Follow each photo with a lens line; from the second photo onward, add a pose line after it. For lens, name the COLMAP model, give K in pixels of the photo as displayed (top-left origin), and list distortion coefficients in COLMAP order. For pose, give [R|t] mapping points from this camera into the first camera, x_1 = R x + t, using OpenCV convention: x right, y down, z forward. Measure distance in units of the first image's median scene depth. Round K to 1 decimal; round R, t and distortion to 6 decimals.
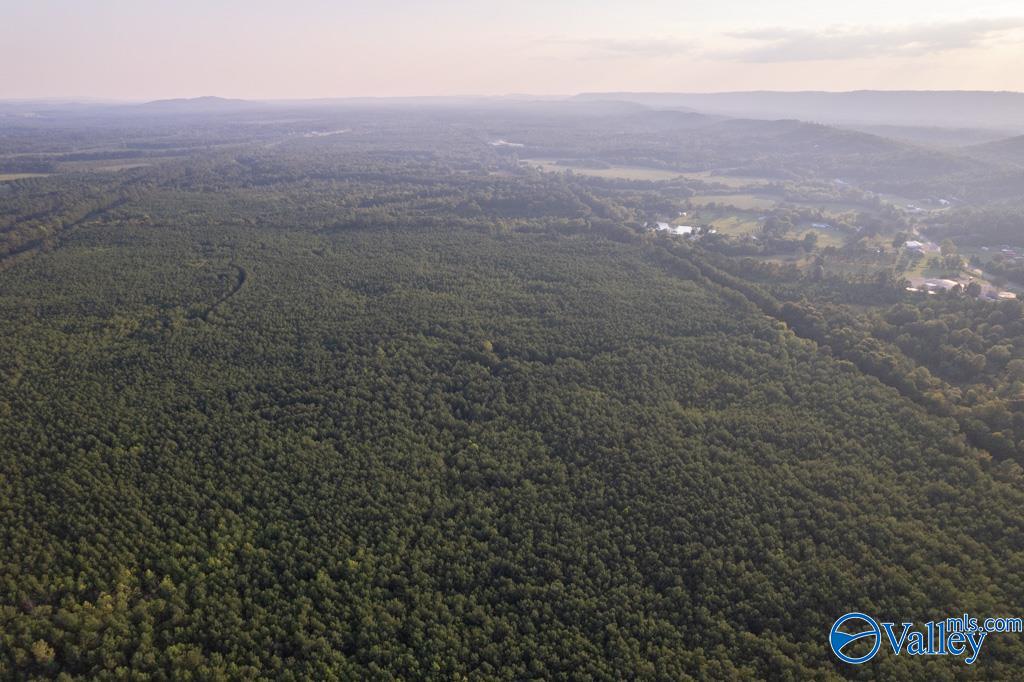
lens RADIAL K [[656.2, 0, 514.8], [0, 656.2, 343.8], [0, 0, 1]] dist [-0.081138, 0.073974]
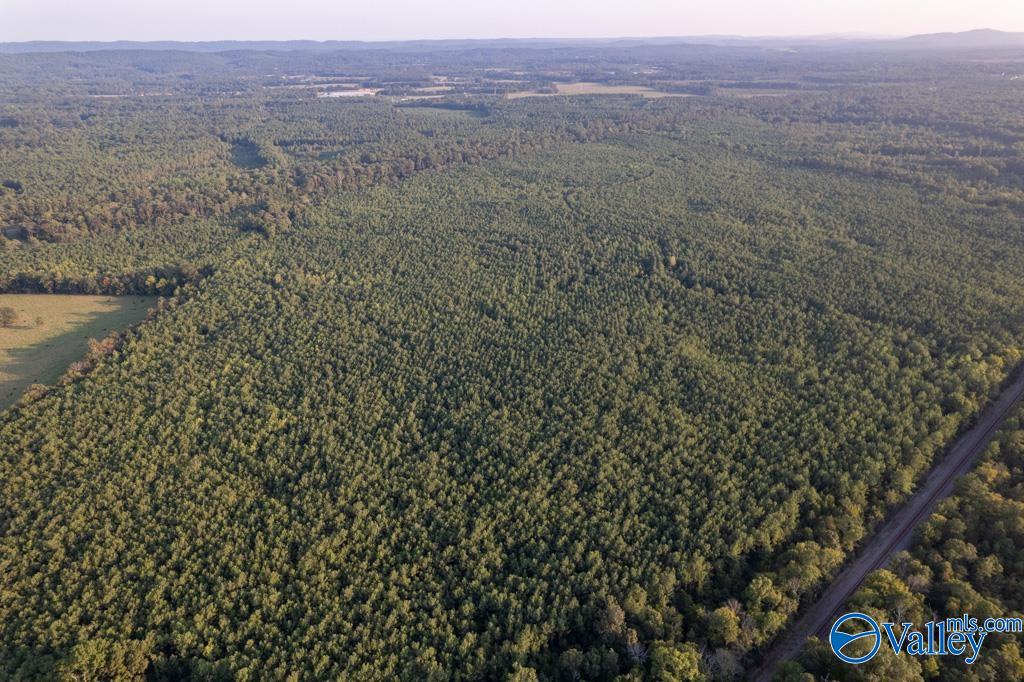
lens RADIAL K [[656.2, 0, 514.8], [0, 656.2, 343.8], [0, 0, 1]] dist [-0.081138, 0.073974]
pose [[0.521881, 0.361545, -0.772609, 1.236517], [-0.294288, 0.926439, 0.234746, -0.079572], [0.800646, 0.104860, 0.589890, 0.253157]]
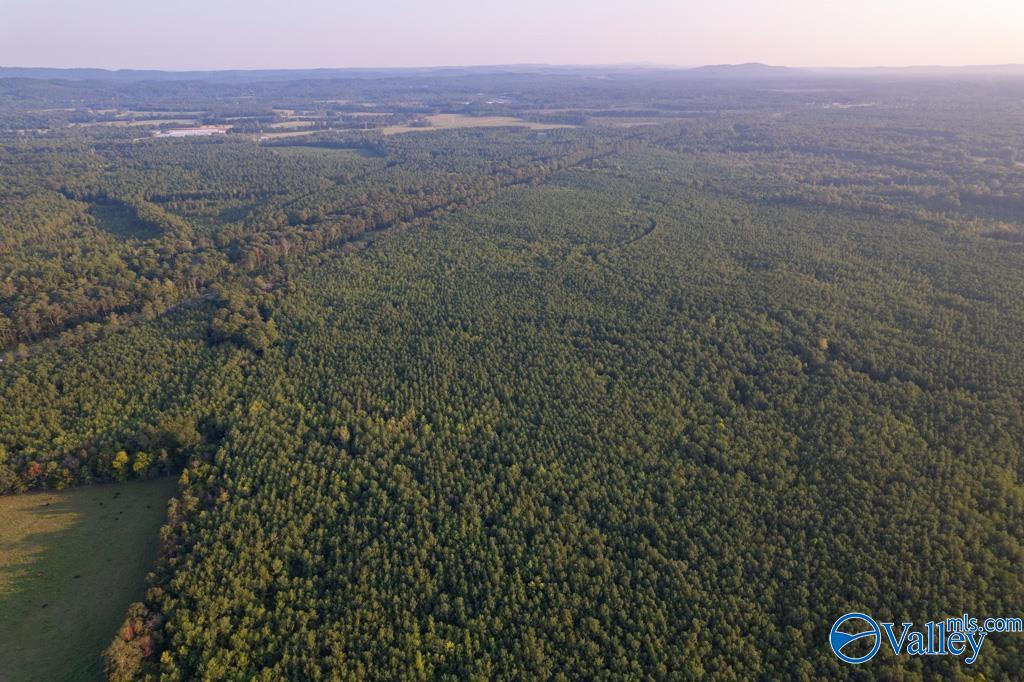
lens RADIAL K [[656.2, 0, 514.8], [0, 656.2, 343.8], [0, 0, 1]] dist [-0.081138, 0.073974]
pose [[0.729827, 0.269167, -0.628412, 0.363559], [-0.241084, 0.961506, 0.131849, -0.020363], [0.639711, 0.055273, 0.766625, 0.050510]]
